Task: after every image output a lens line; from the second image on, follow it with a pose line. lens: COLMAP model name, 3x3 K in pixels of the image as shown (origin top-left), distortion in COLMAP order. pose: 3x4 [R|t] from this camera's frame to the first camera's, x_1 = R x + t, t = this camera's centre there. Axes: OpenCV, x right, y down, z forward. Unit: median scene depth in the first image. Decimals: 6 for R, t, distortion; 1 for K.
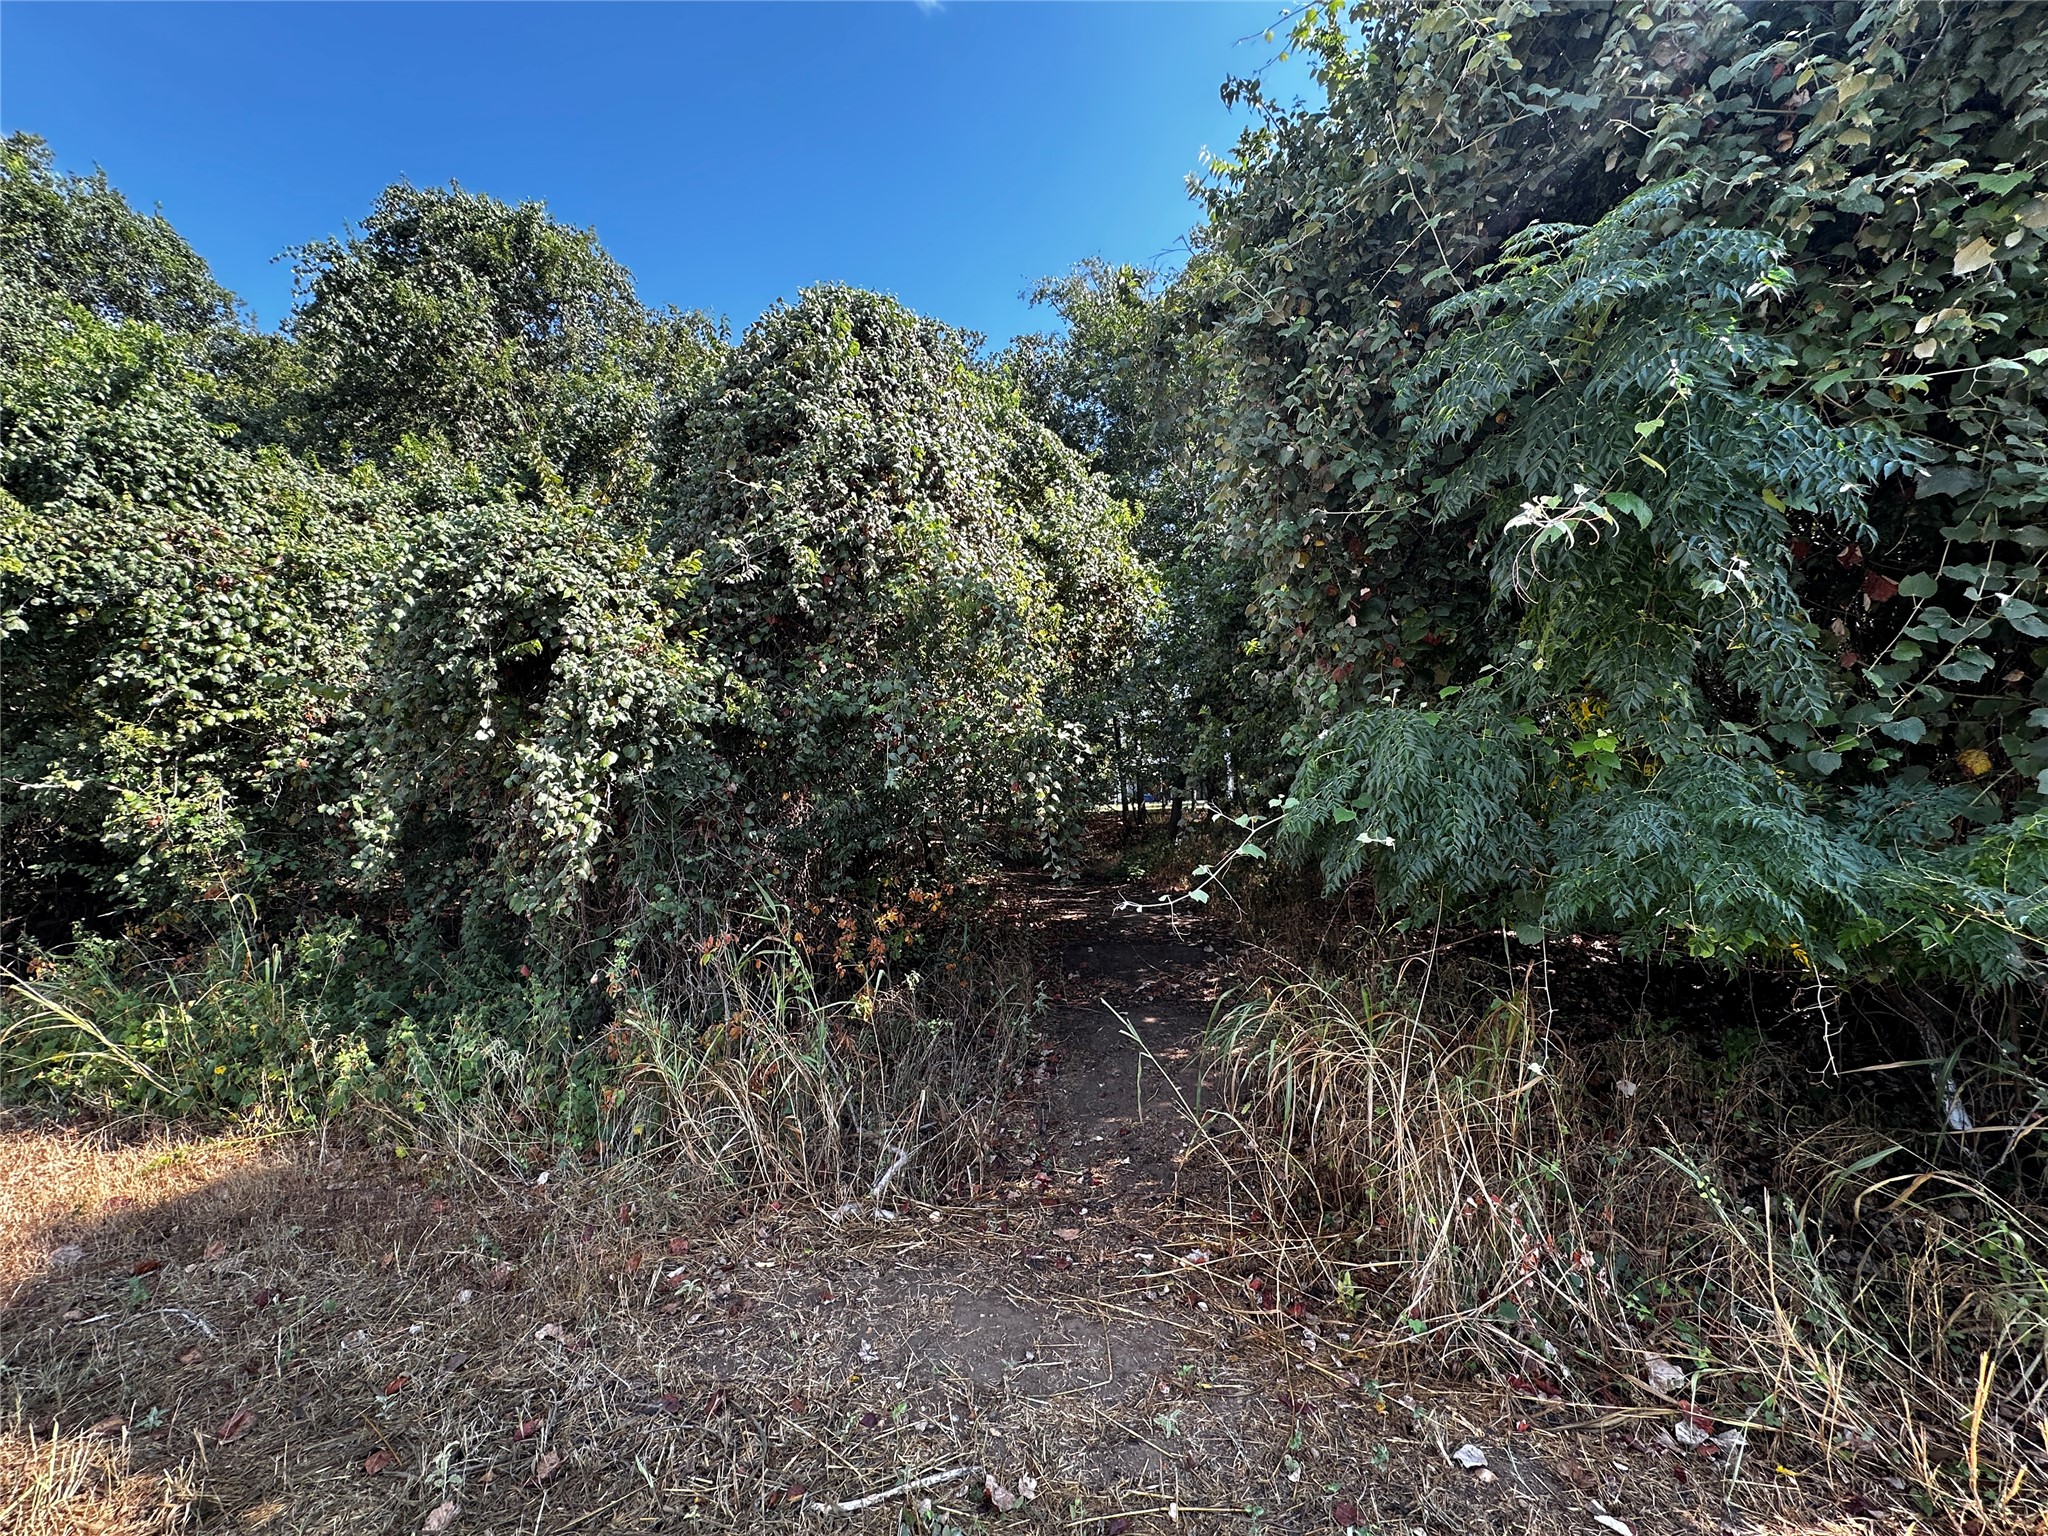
lens RADIAL K [[808.5, 0, 1024.0], [0, 808.5, 768.0], [0, 0, 1]] dist [-0.010114, 0.000825]
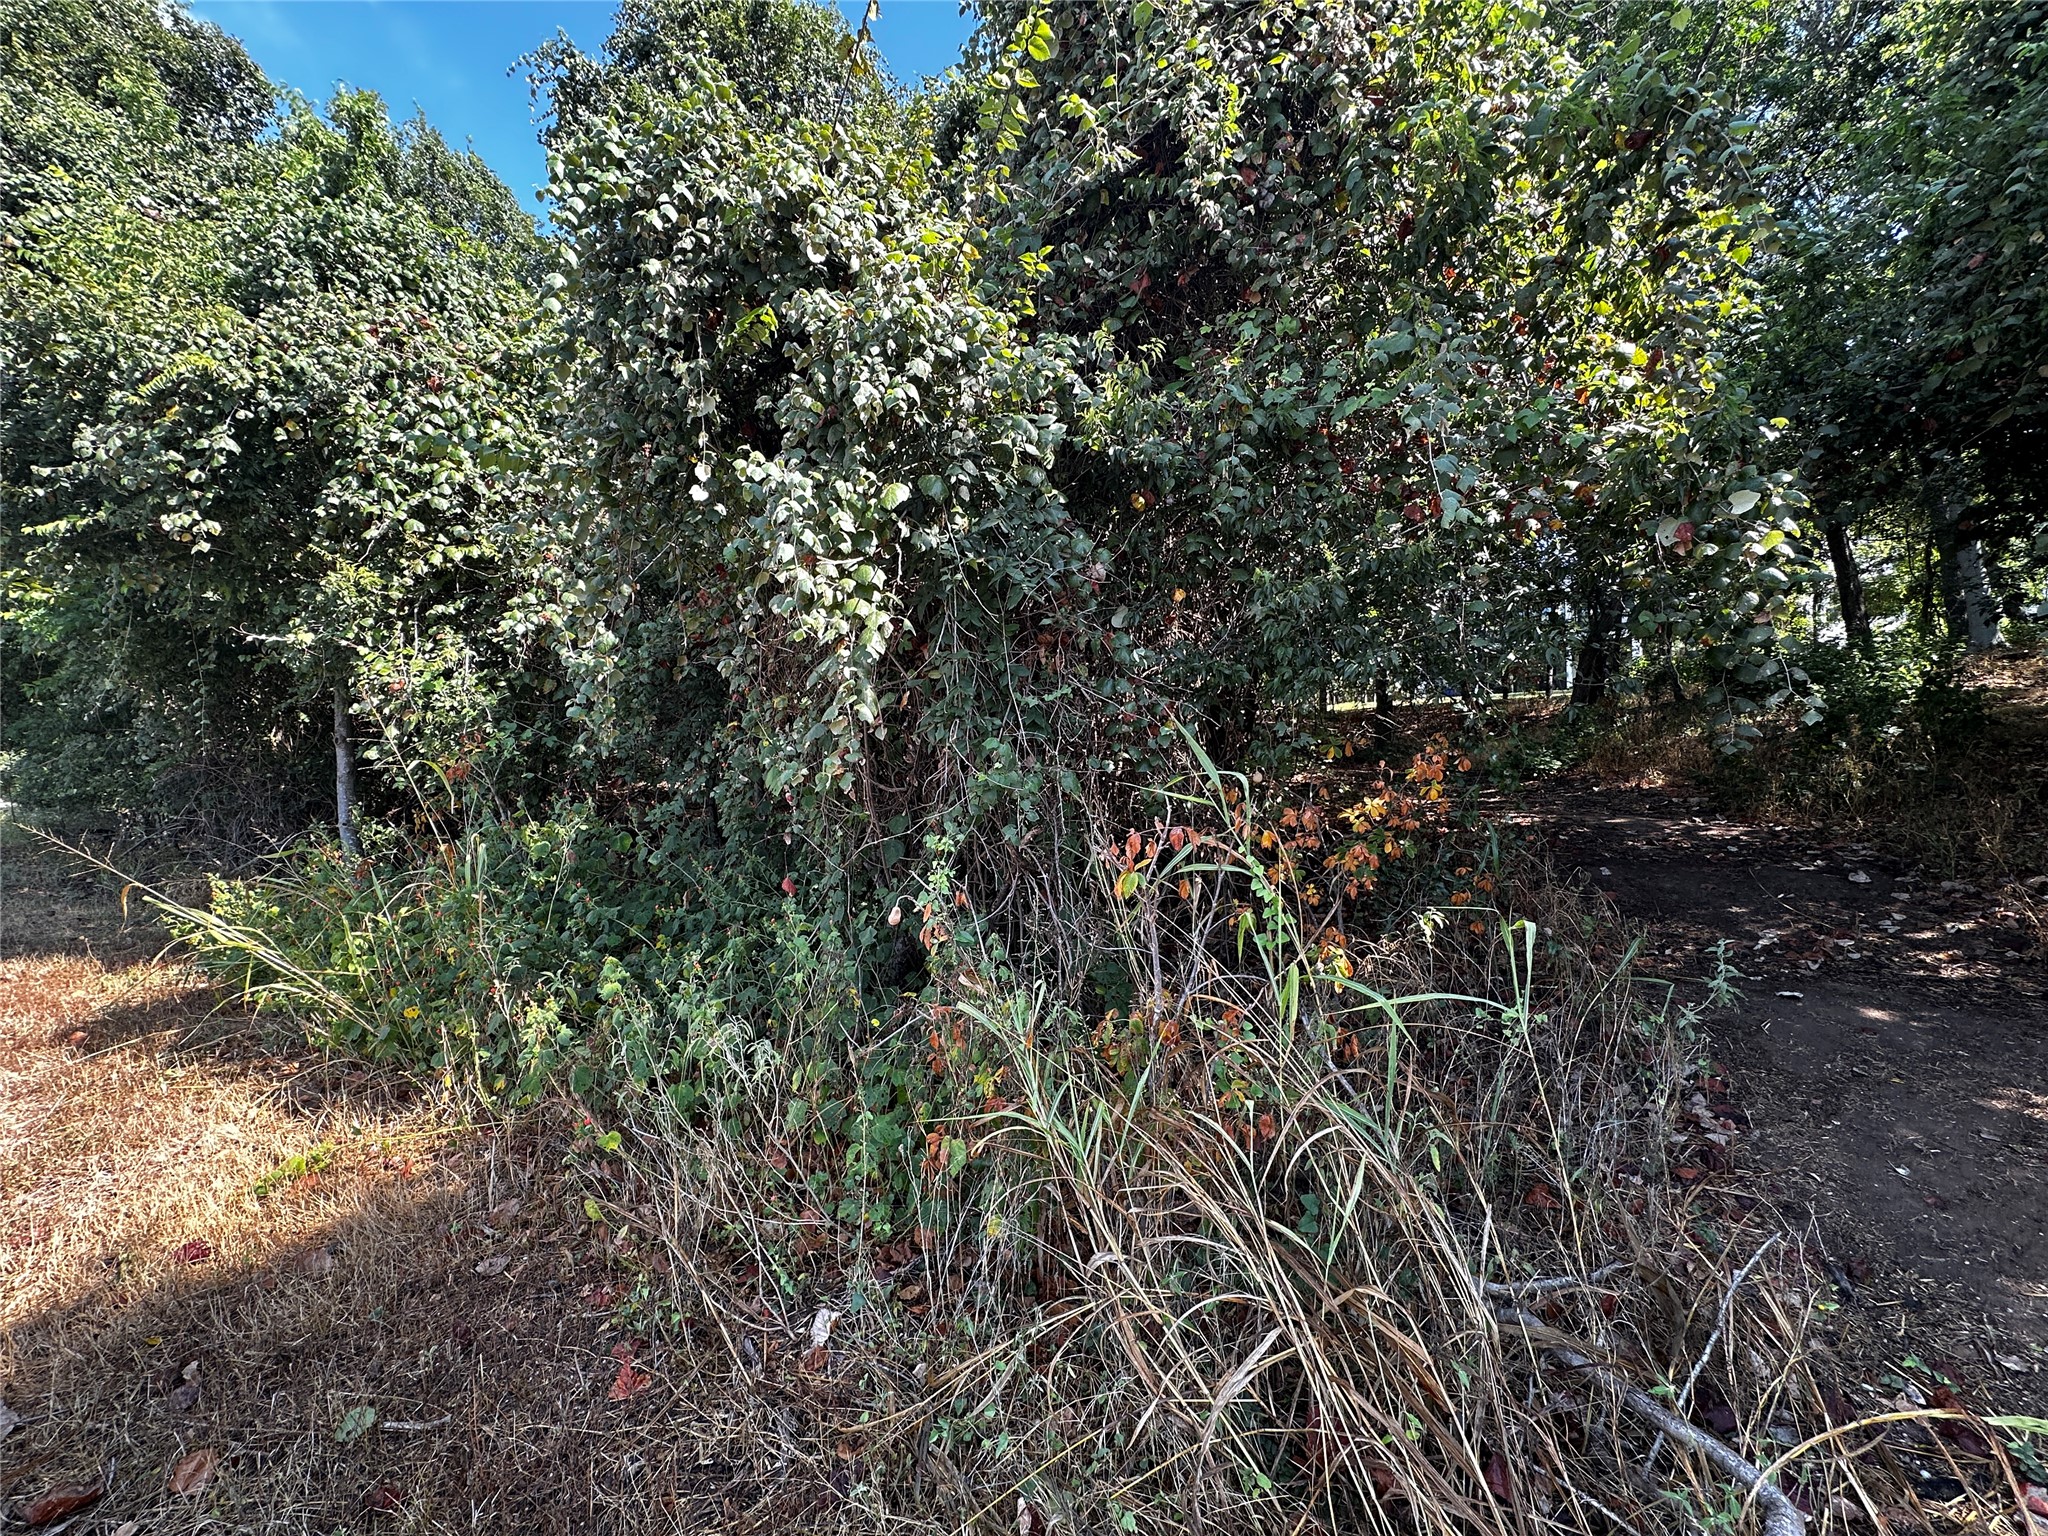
lens RADIAL K [[808.5, 0, 1024.0], [0, 808.5, 768.0], [0, 0, 1]] dist [-0.010114, 0.000825]
pose [[0.953544, -0.003308, -0.301235, -0.221067], [0.038001, 0.993273, 0.109382, 0.087032], [0.298847, -0.115748, 0.947255, 0.404038]]
